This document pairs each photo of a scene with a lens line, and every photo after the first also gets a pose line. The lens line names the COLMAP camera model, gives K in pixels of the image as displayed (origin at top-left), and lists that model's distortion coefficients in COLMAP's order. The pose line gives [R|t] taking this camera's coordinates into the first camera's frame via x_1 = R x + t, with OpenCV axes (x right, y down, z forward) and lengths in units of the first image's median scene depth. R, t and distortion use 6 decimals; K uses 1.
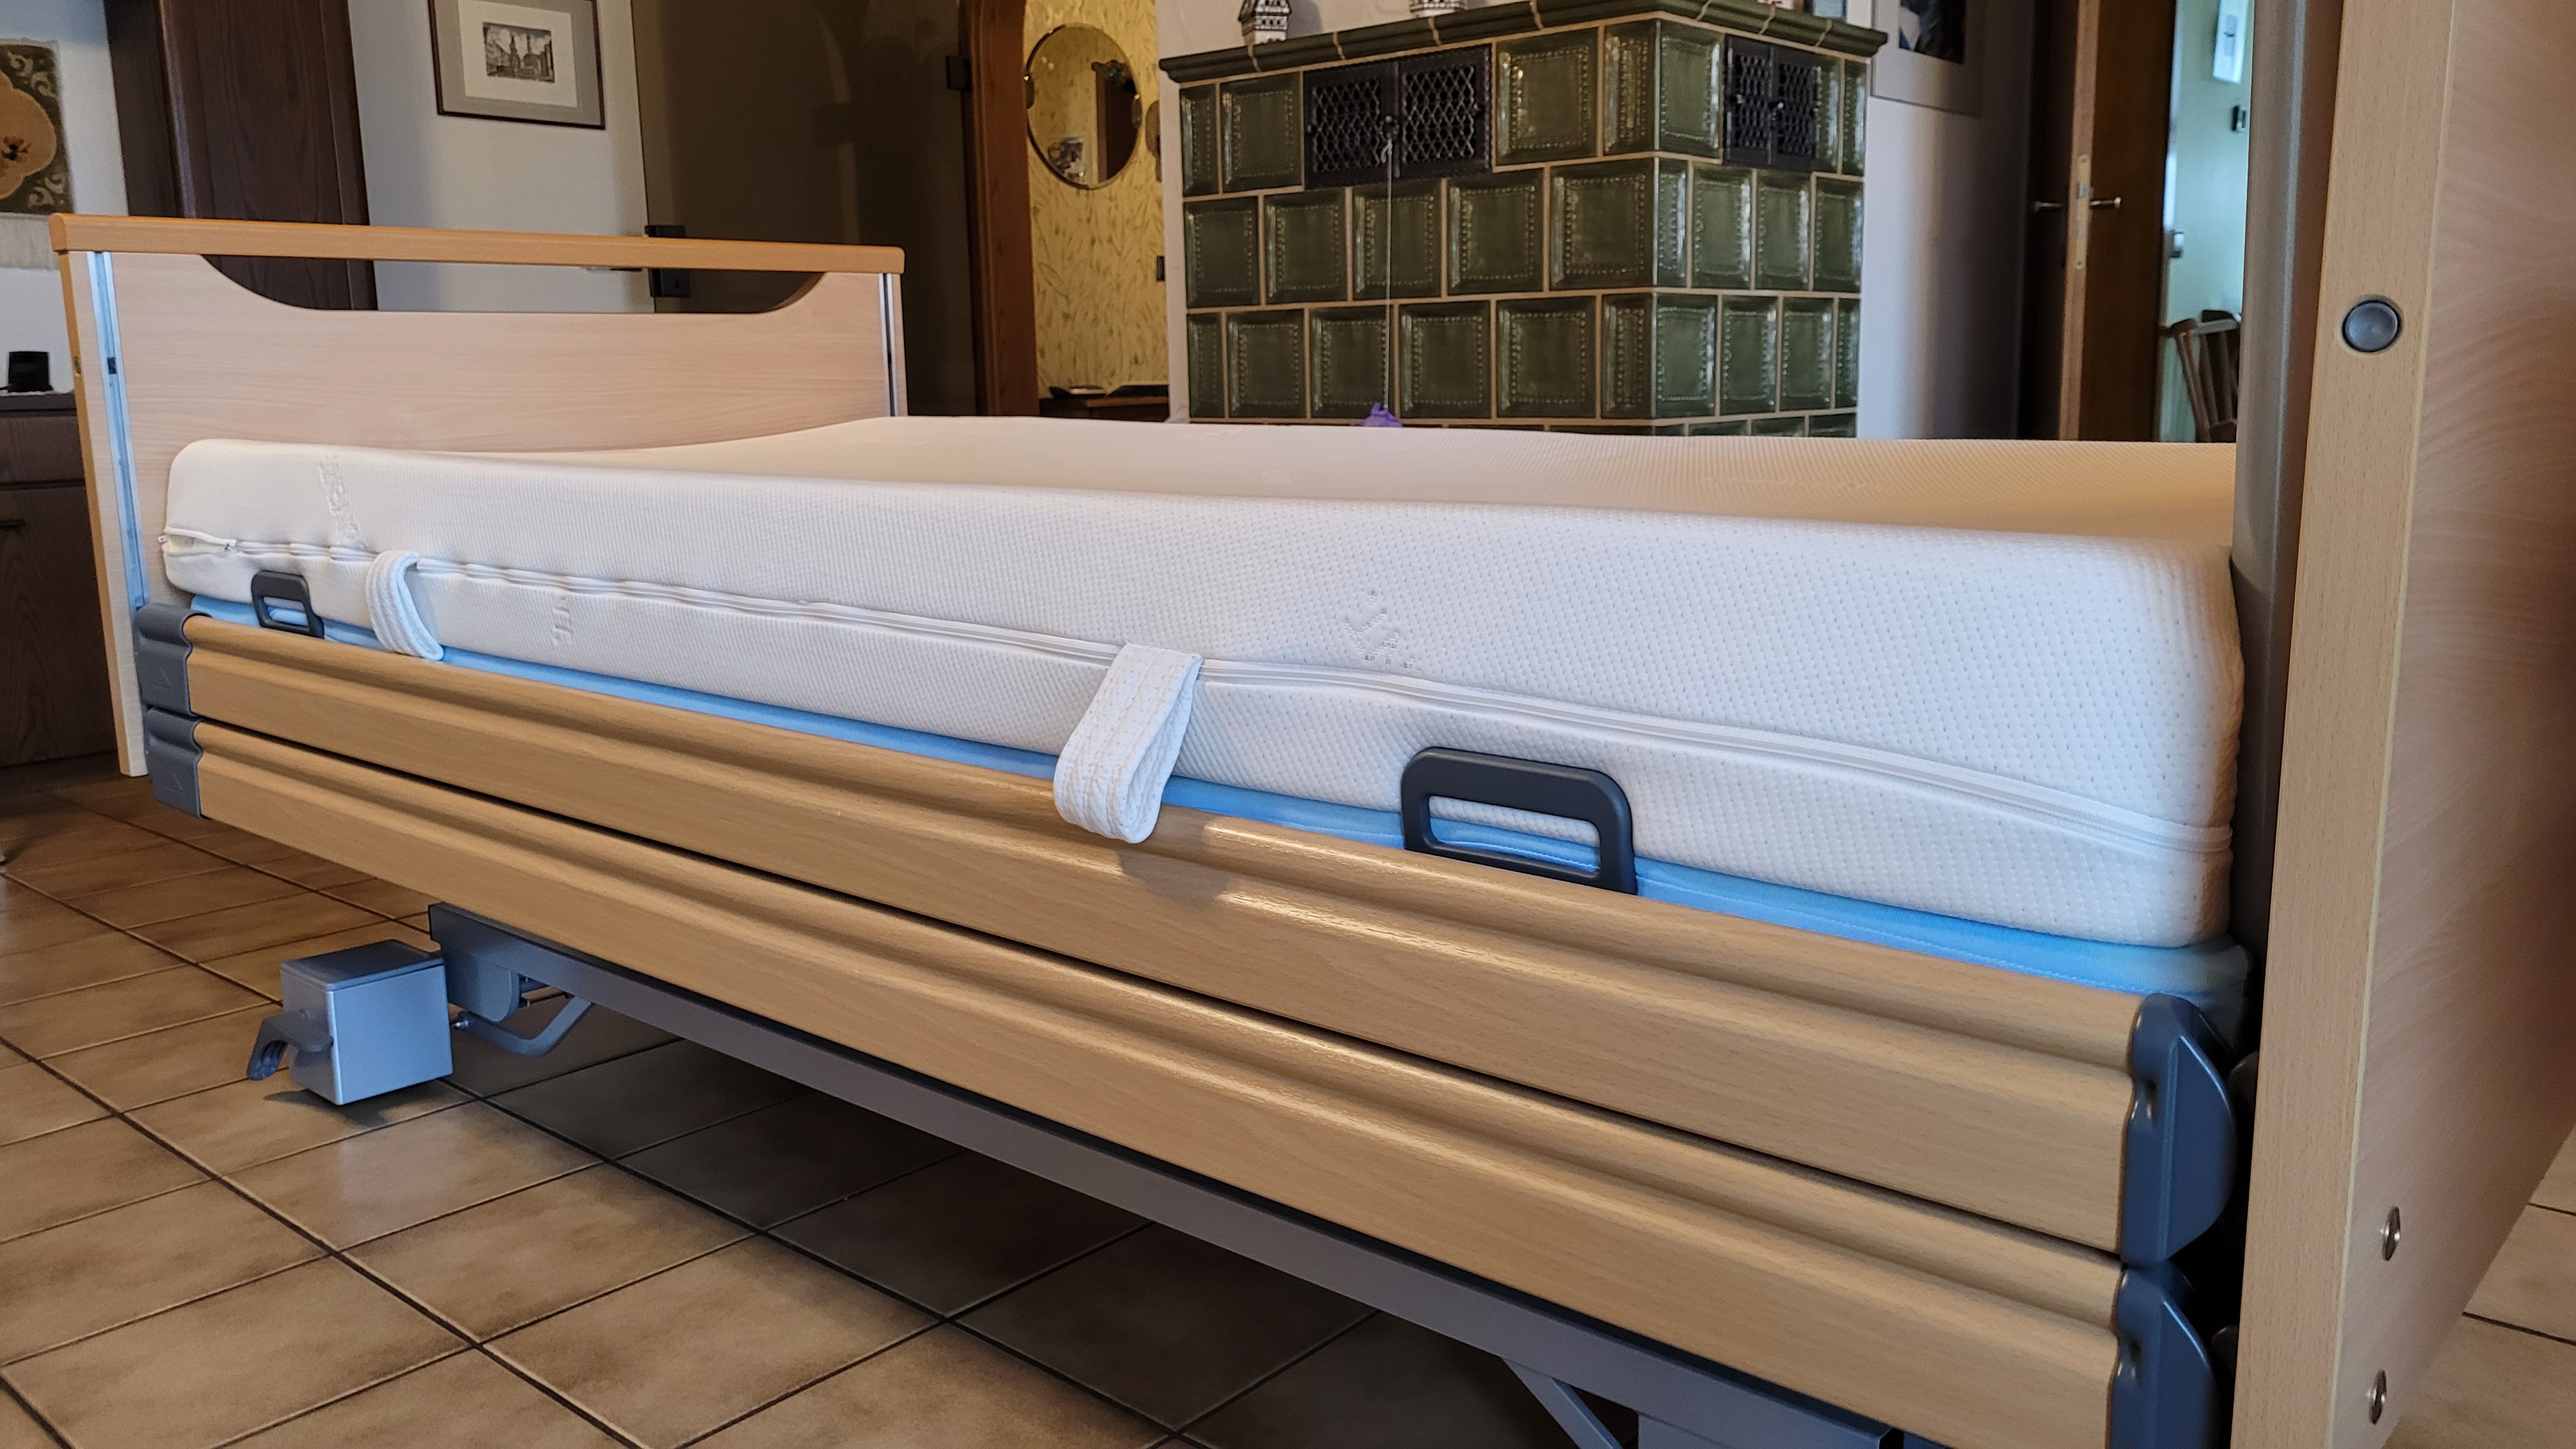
lens RADIAL K [[1952.1, 0, 1325.5], [0, 1952.1, 711.5], [0, 0, 1]] dist [-0.001642, -0.001961]
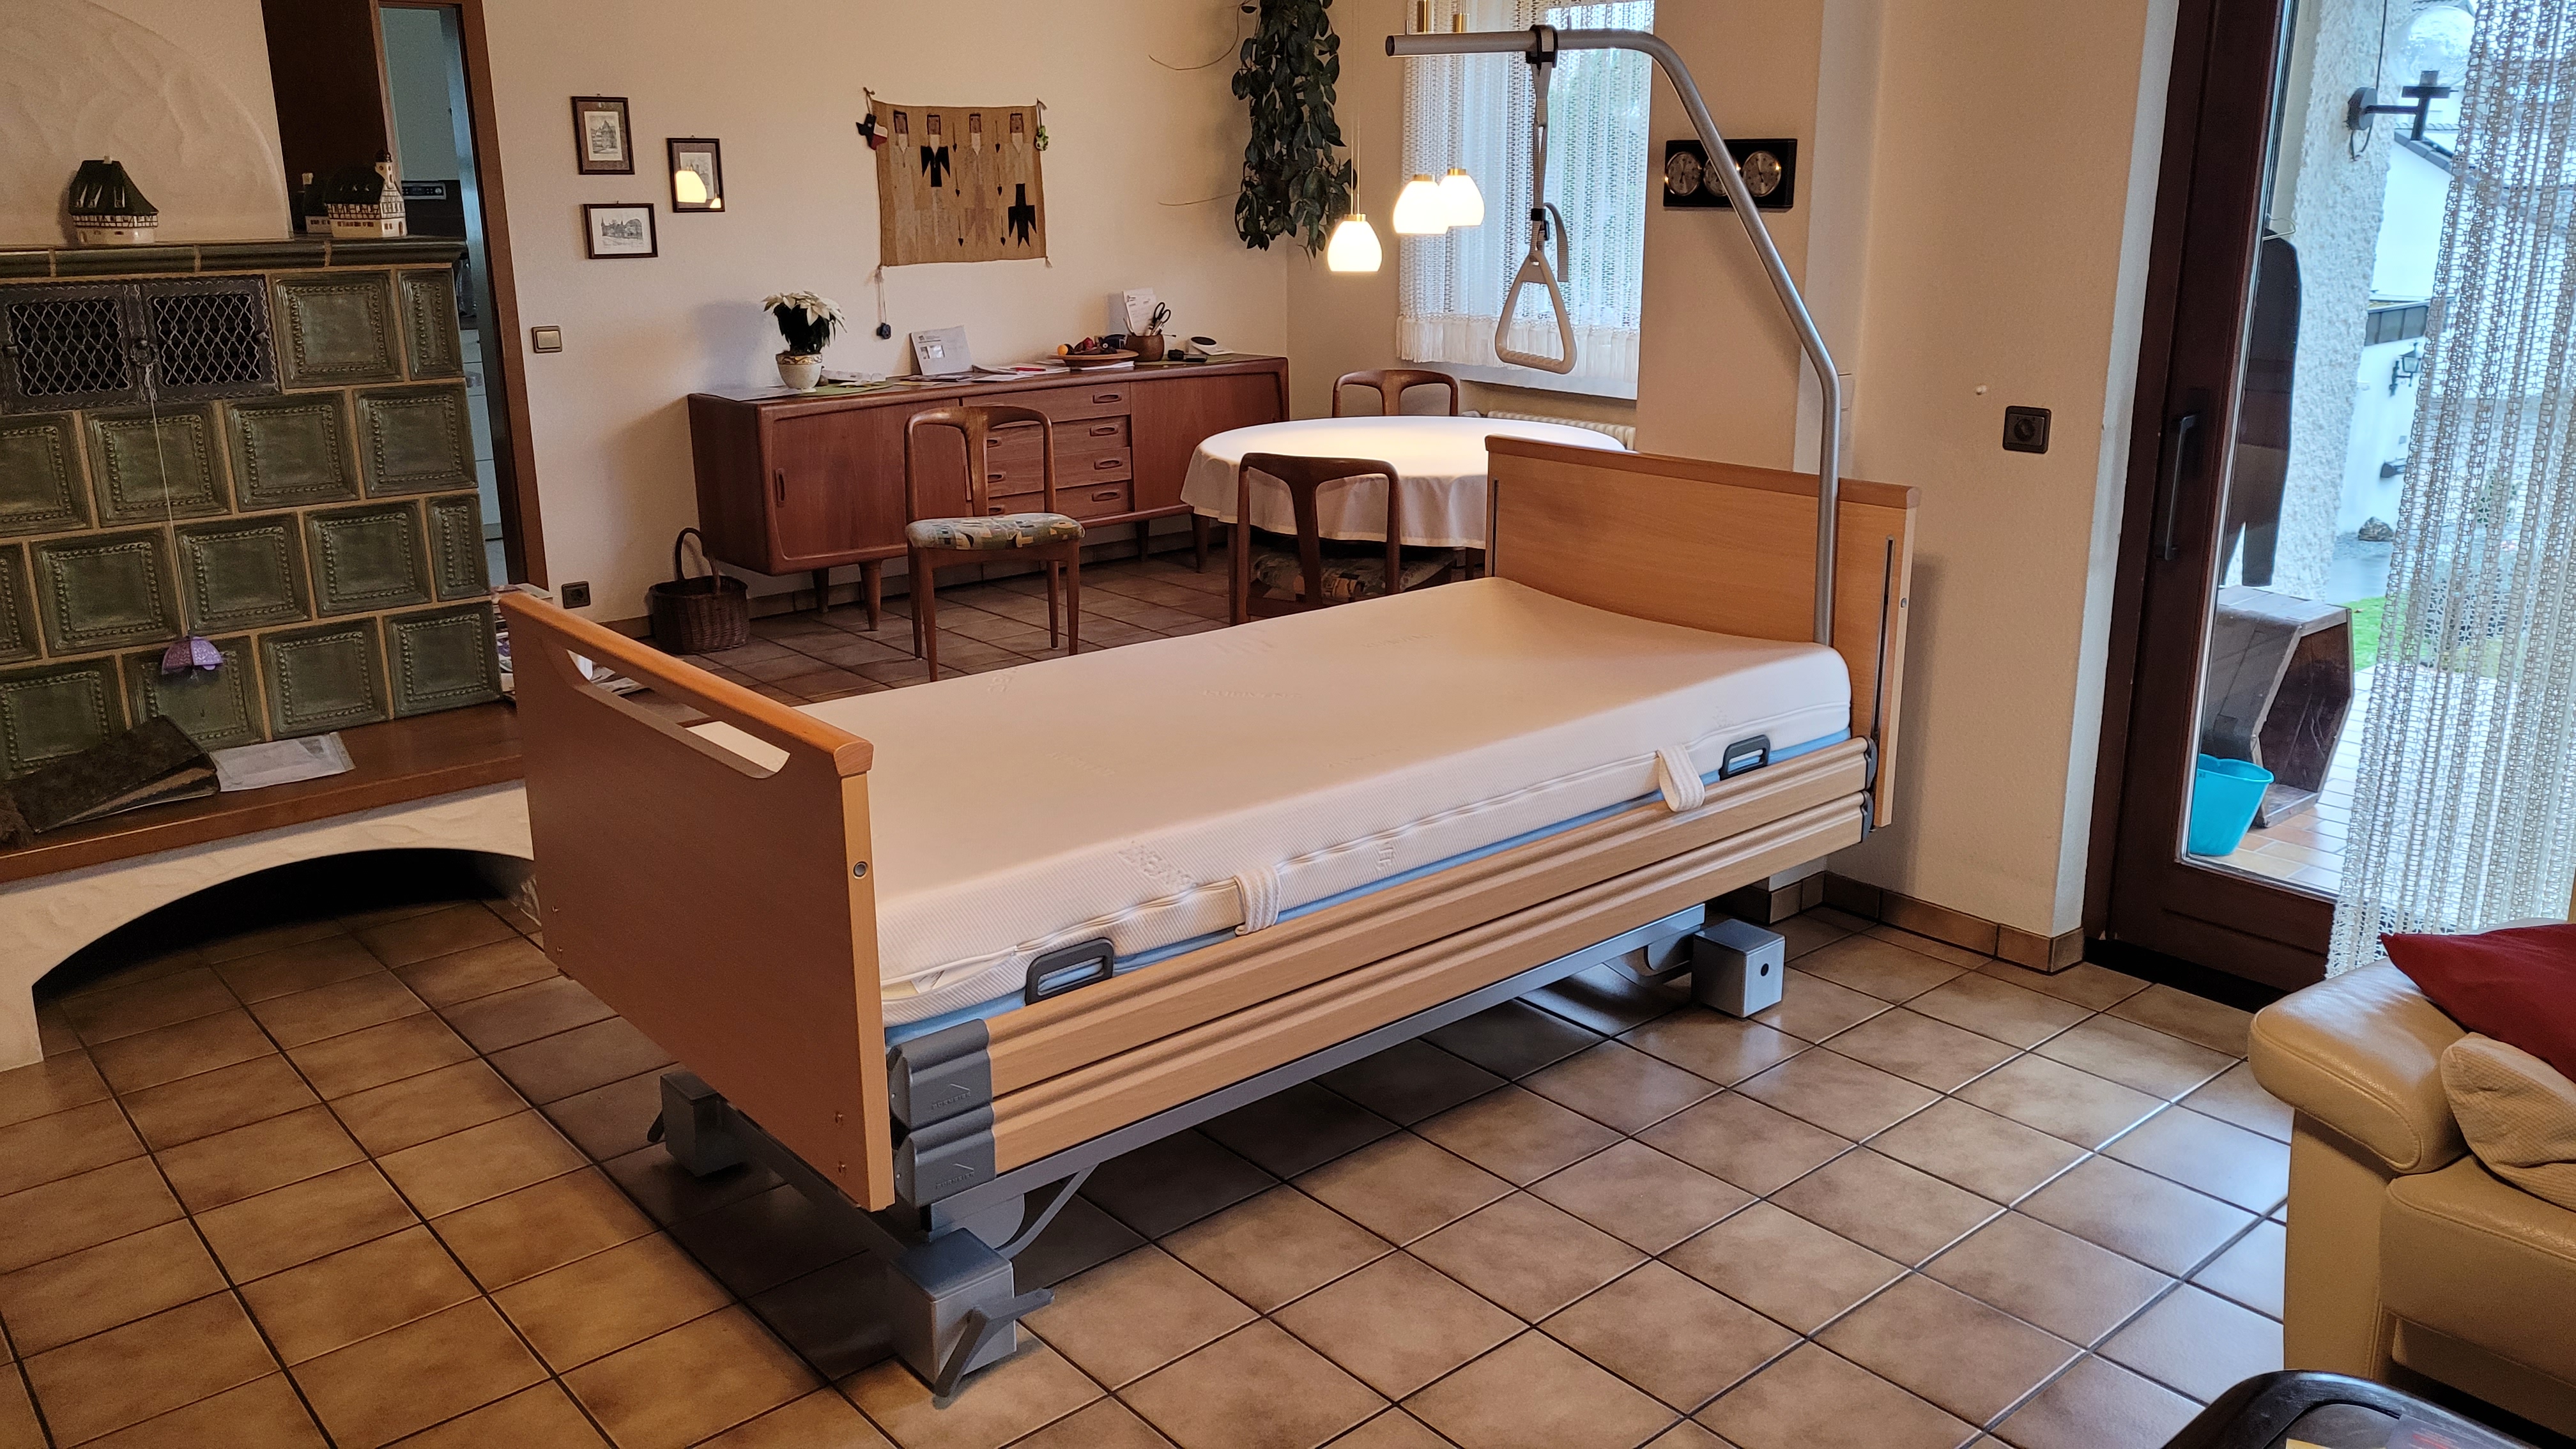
lens RADIAL K [[1952.1, 0, 1325.5], [0, 1952.1, 711.5], [0, 0, 1]] dist [-0.001642, -0.001961]
pose [[0.132883, -0.251336, 0.958735, -0.931688], [0.173179, 0.958320, 0.227225, -0.265029], [-0.975885, 0.135838, 0.170871, 0.306518]]
